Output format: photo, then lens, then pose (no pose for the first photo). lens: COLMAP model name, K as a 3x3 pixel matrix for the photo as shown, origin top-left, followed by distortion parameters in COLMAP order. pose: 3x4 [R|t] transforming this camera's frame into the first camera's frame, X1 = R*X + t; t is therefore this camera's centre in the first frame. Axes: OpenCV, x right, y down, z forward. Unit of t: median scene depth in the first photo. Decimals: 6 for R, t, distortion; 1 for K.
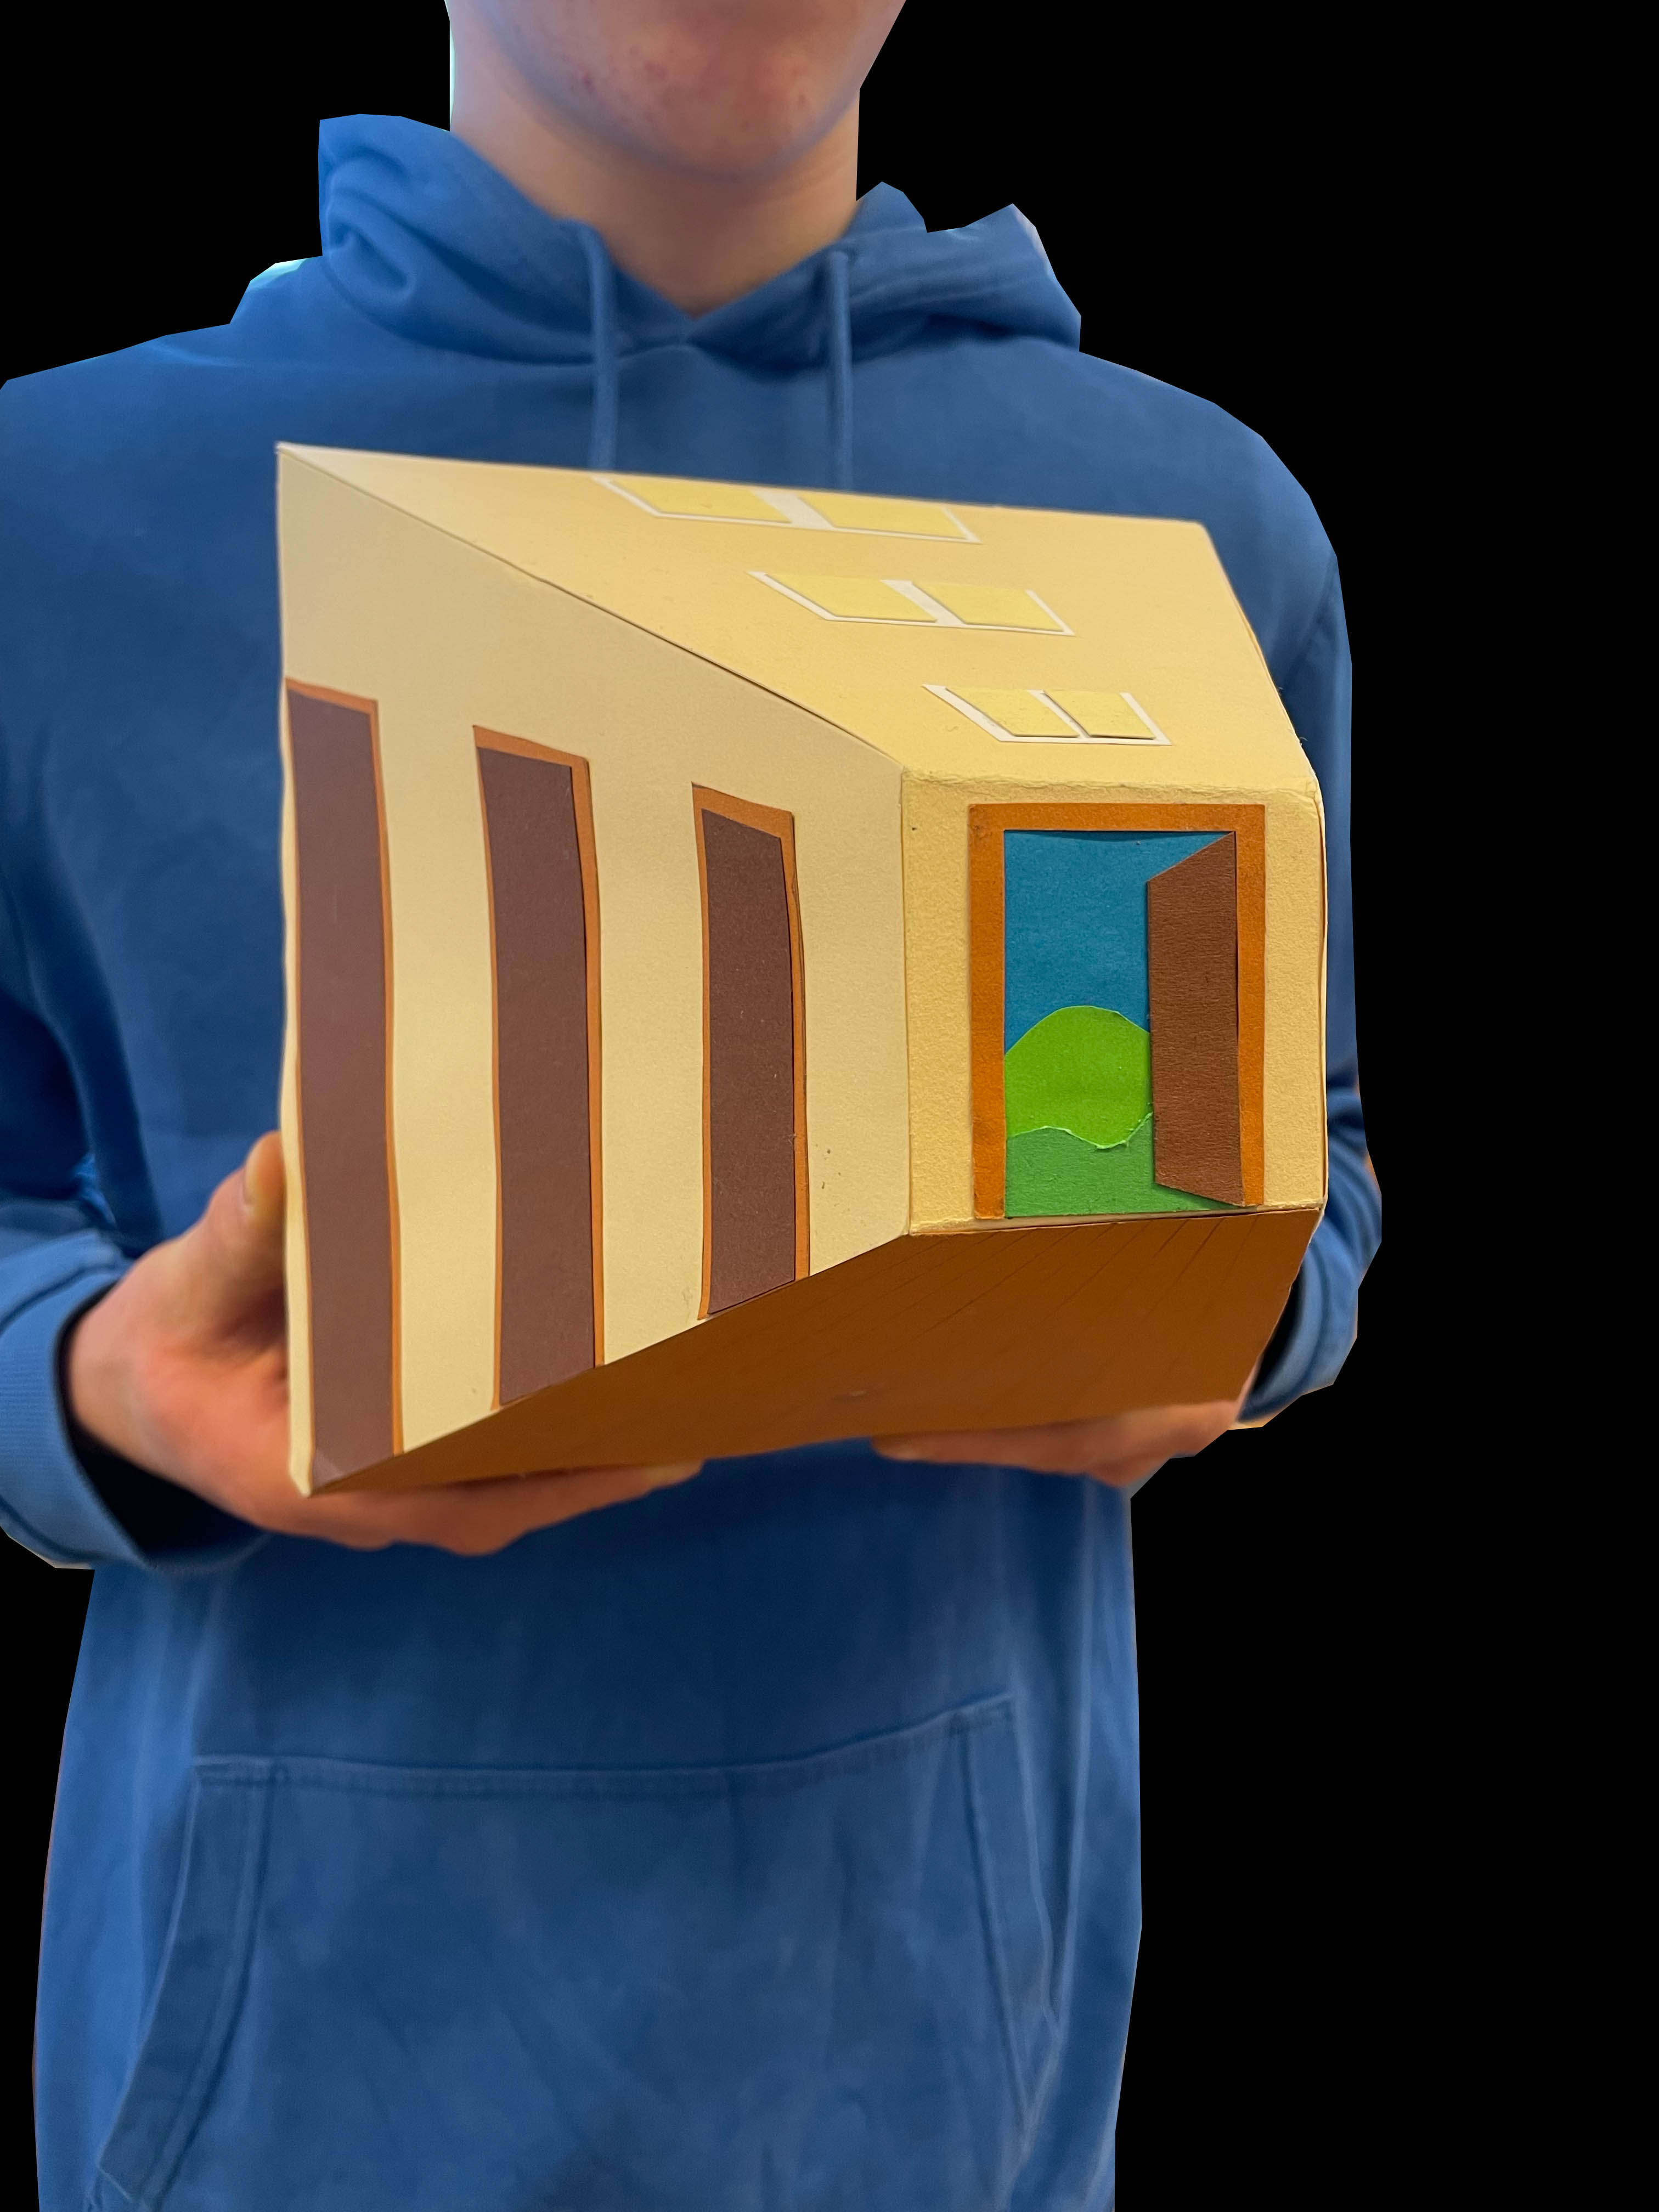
lens RADIAL K [[1624.7, 0, 836.2], [0, 1624.7, 1135.1], [0, 0, 1]] dist [0.116959, -0.109009]
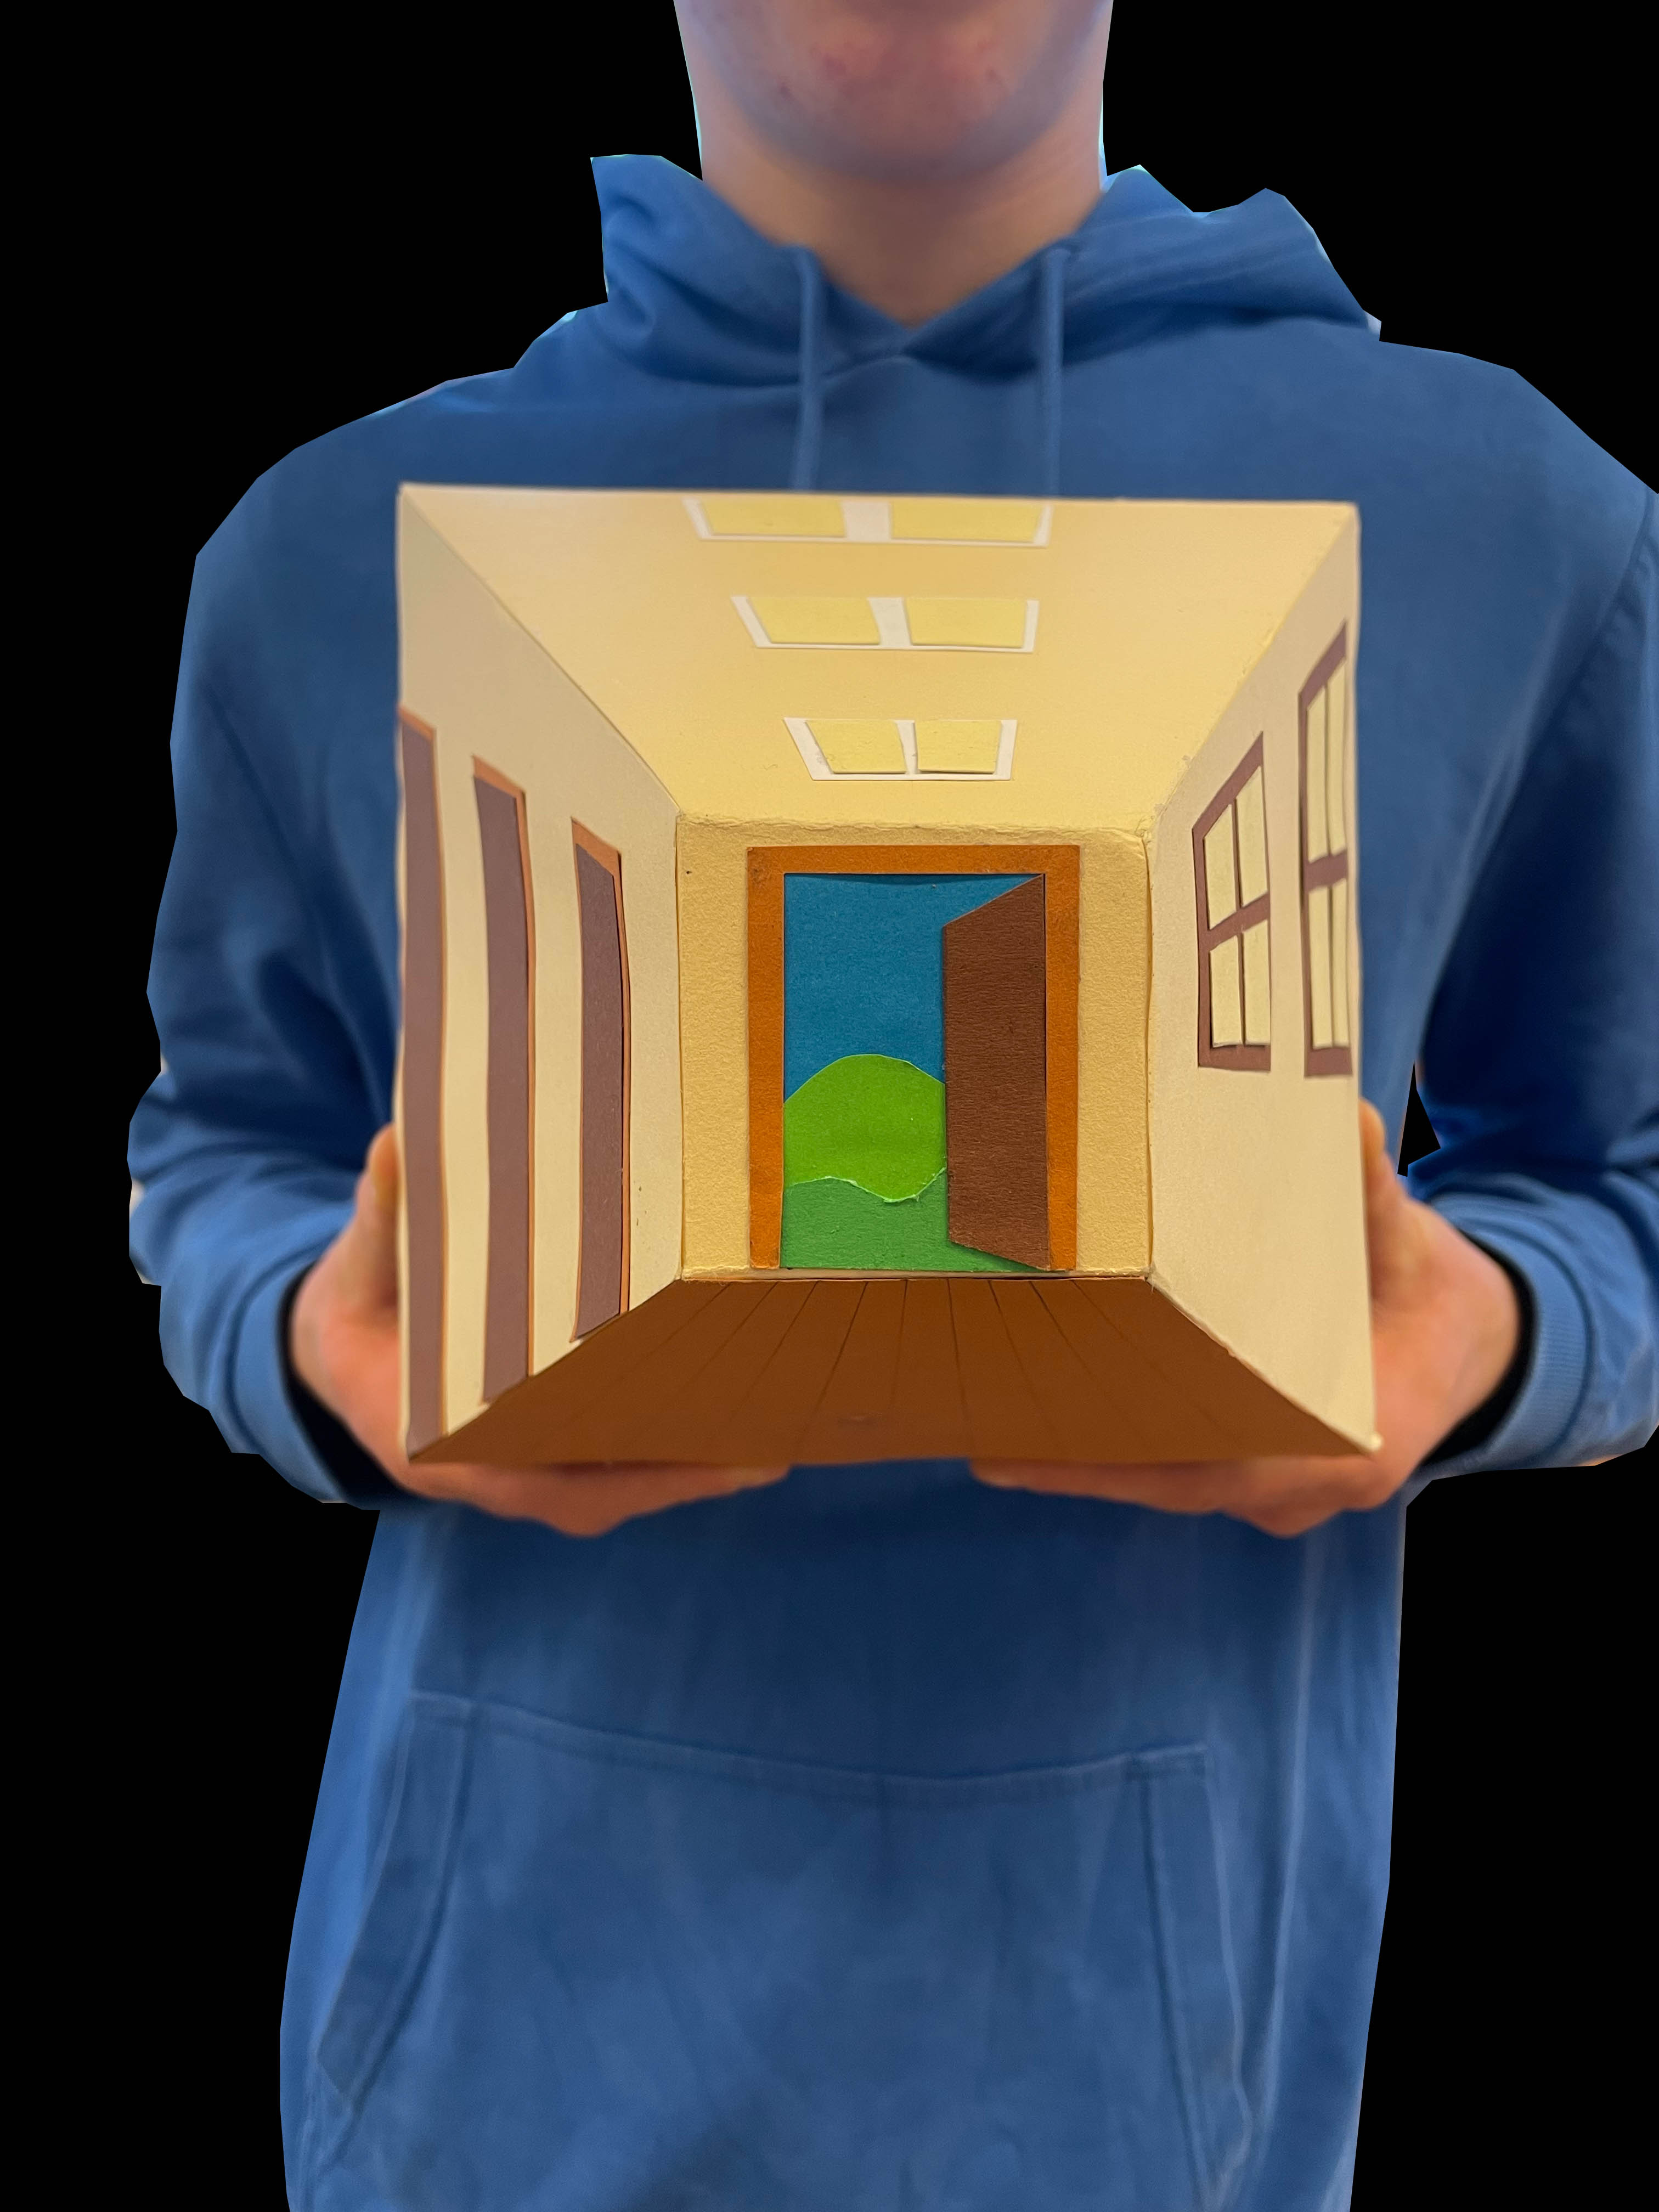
lens RADIAL K [[1621.7, 0, 829.5], [0, 1621.7, 1106.0], [0, 0, 1]] dist [0.119744, -0.110583]
pose [[0.962219, 0.040427, -0.269258, 0.373236], [-0.042263, 0.999106, -0.001021, -0.044660], [0.268976, 0.012362, 0.963067, 0.065509]]
